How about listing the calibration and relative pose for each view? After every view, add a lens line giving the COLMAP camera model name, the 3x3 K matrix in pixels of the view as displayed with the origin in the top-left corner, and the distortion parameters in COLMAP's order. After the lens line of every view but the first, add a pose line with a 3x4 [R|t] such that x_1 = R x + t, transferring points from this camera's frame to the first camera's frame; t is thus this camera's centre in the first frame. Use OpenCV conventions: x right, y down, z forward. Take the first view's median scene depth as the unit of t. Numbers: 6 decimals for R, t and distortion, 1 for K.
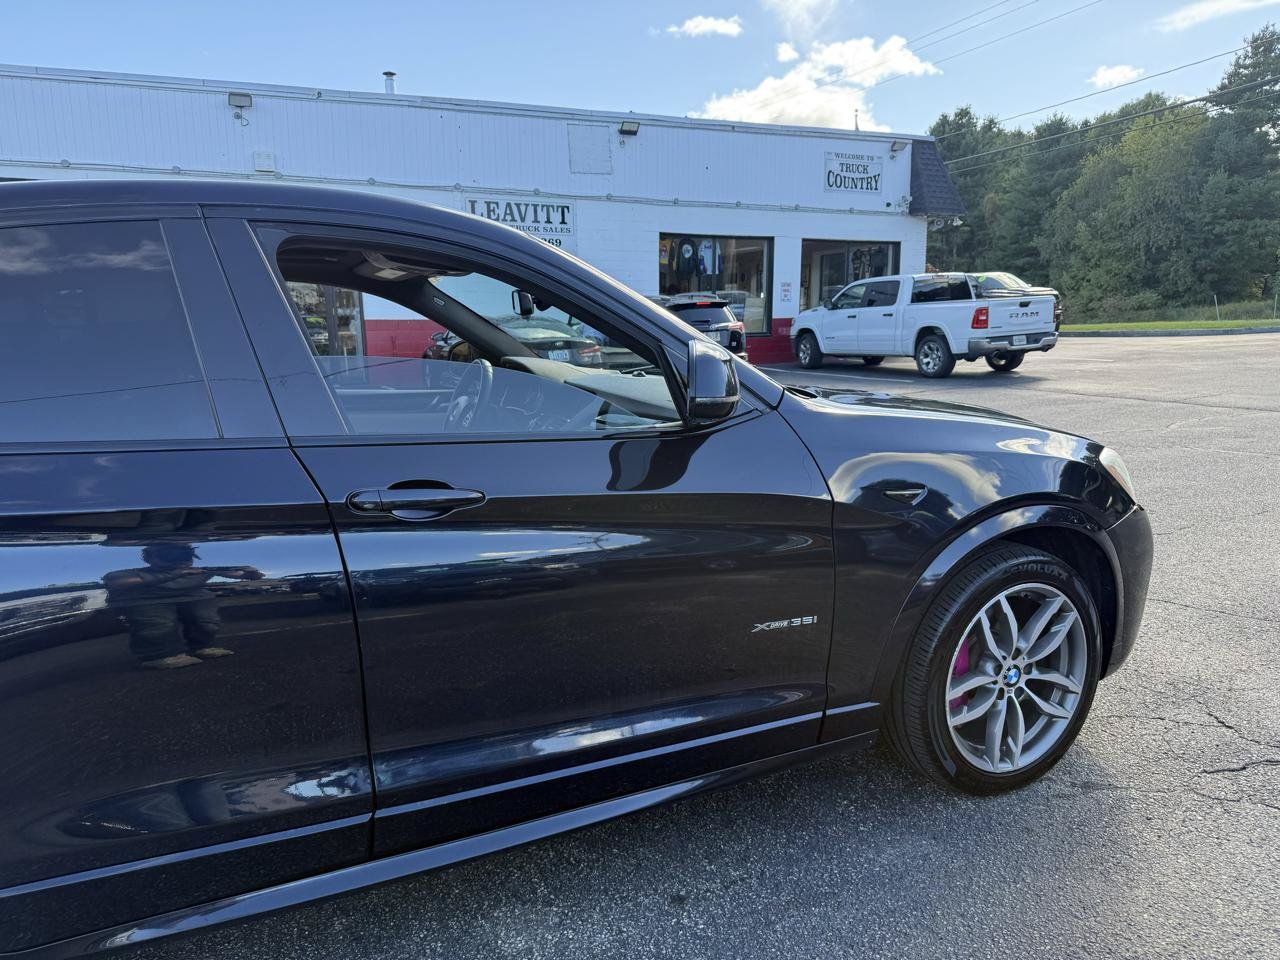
lens RADIAL K [[902.0, 0, 635.7], [0, 902.0, 494.8], [0, 0, 1]] dist [0.007621, -0.024543]
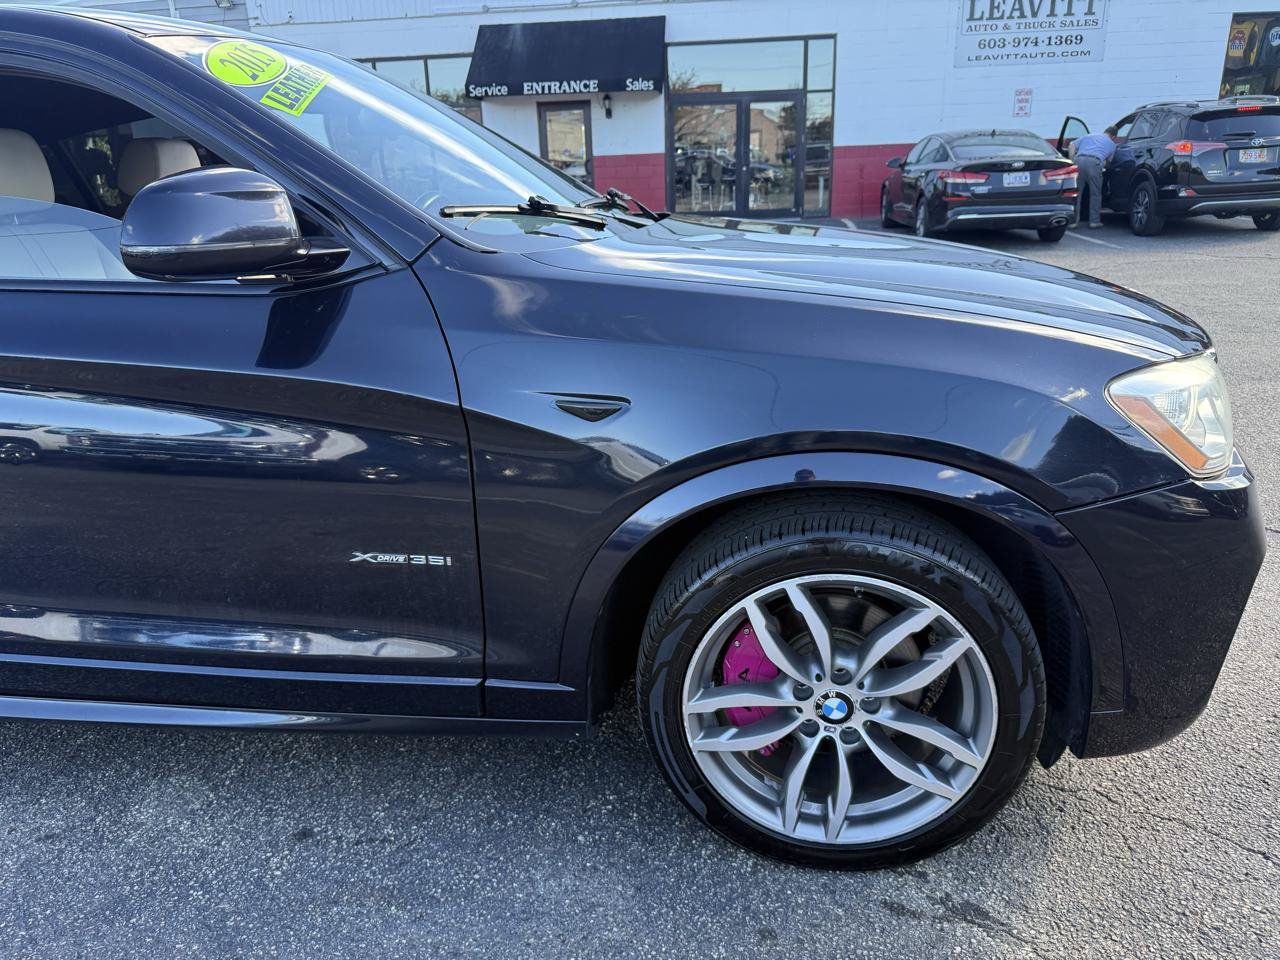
lens RADIAL K [[912.6, 0, 630.1], [0, 912.6, 478.4], [0, 0, 1]] dist [-0.007115, -0.002571]
pose [[0.830432, 0.162847, -0.532788, 0.079779], [-0.076295, 0.980558, 0.180792, -0.008247], [0.551871, -0.109486, 0.826711, 0.052759]]
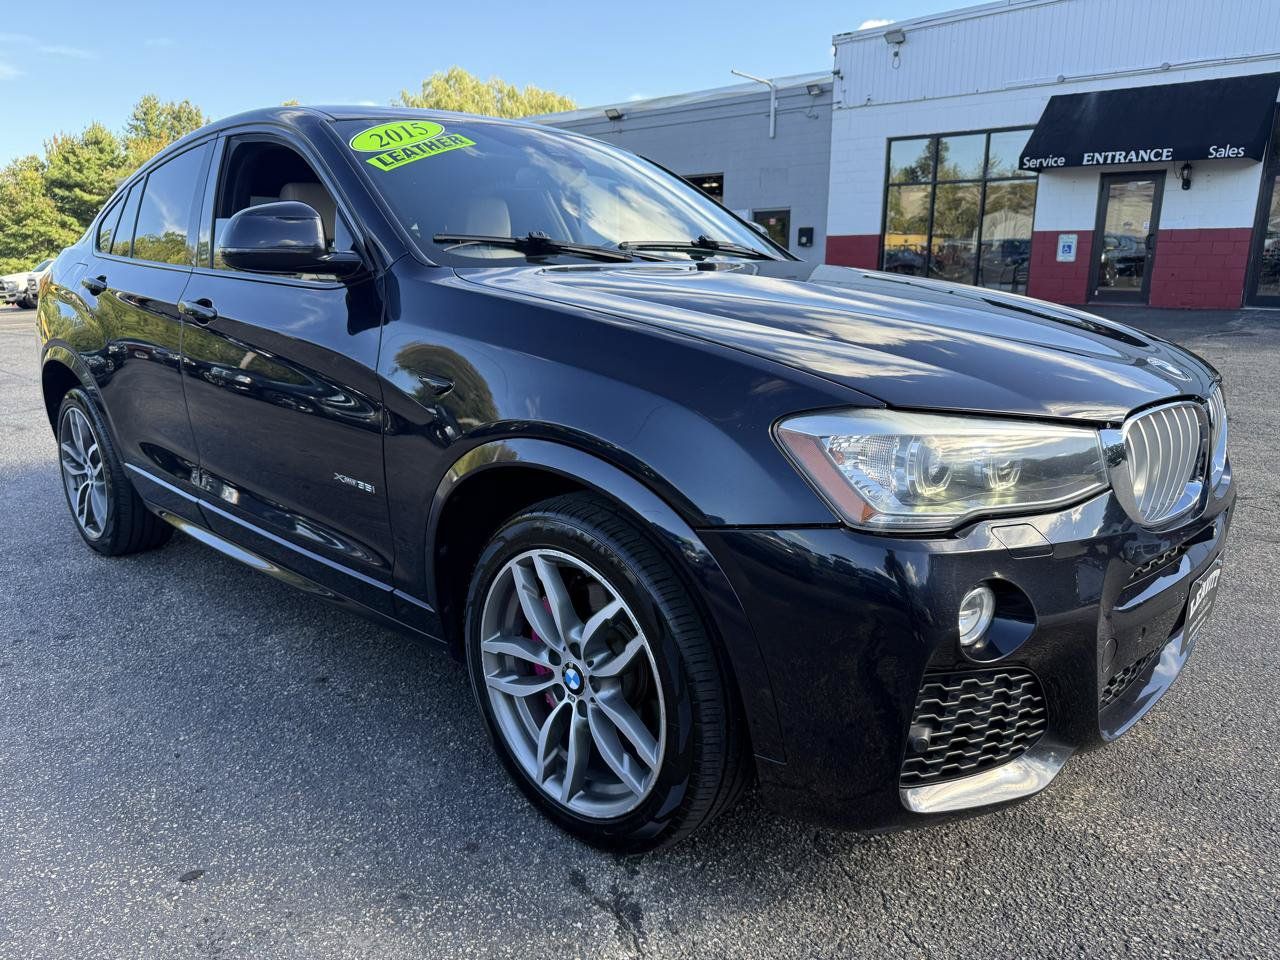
lens RADIAL K [[912.6, 0, 630.1], [0, 912.6, 478.4], [0, 0, 1]] dist [-0.007115, -0.002571]
pose [[0.349414, 0.232879, -0.907567, 0.136372], [-0.168500, 0.968446, 0.183627, -0.011955], [0.921693, 0.088763, 0.377629, 0.098192]]
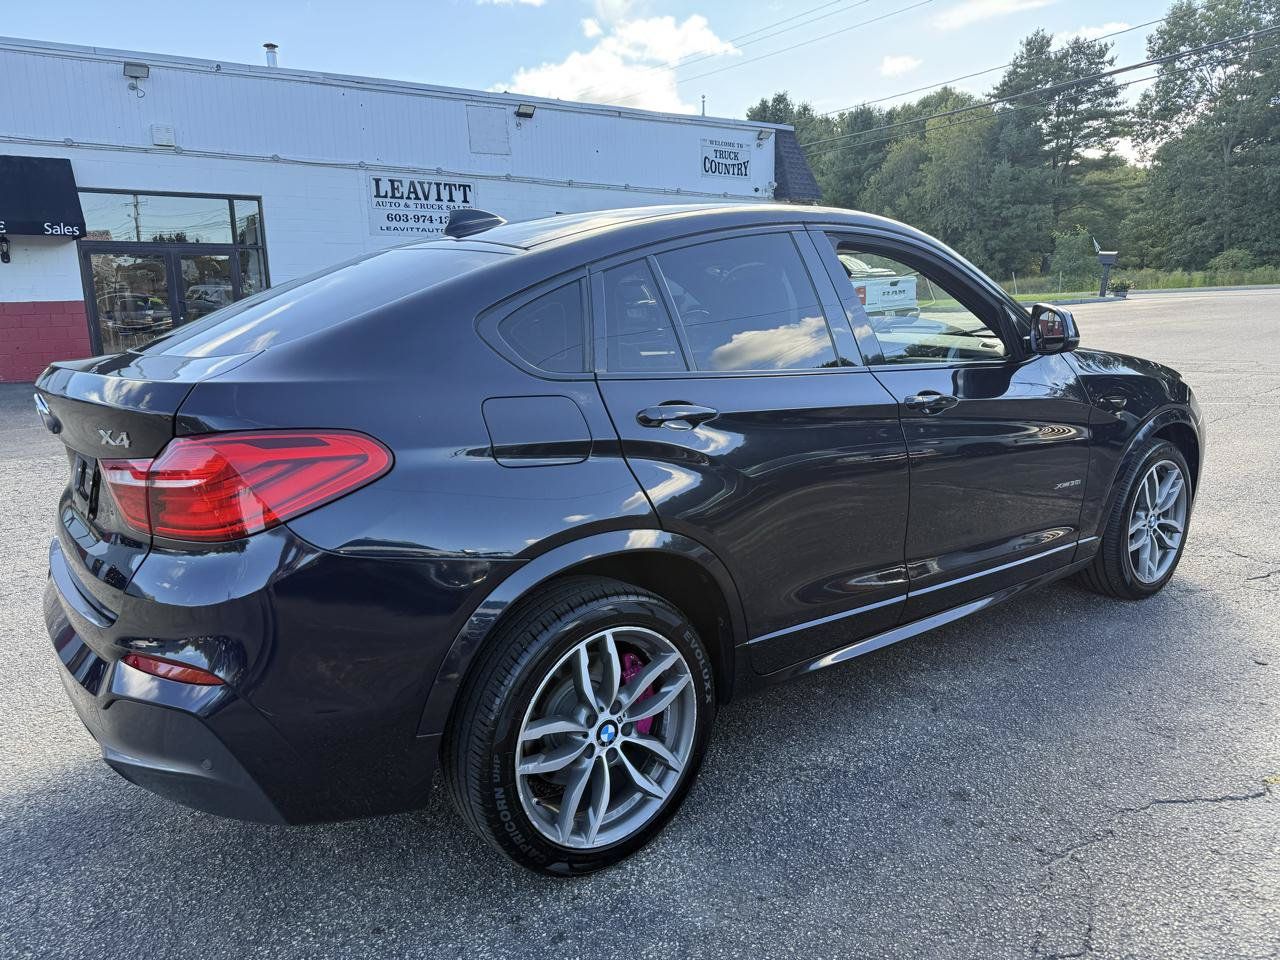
lens RADIAL K [[912.6, 0, 649.5], [0, 912.6, 474.5], [0, 0, 1]] dist [0.020087, -0.059112]
pose [[0.978183, -0.042449, 0.203363, -0.100062], [0.042236, 0.999093, 0.005389, 0.009447], [-0.203407, 0.003317, 0.979089, -0.050926]]
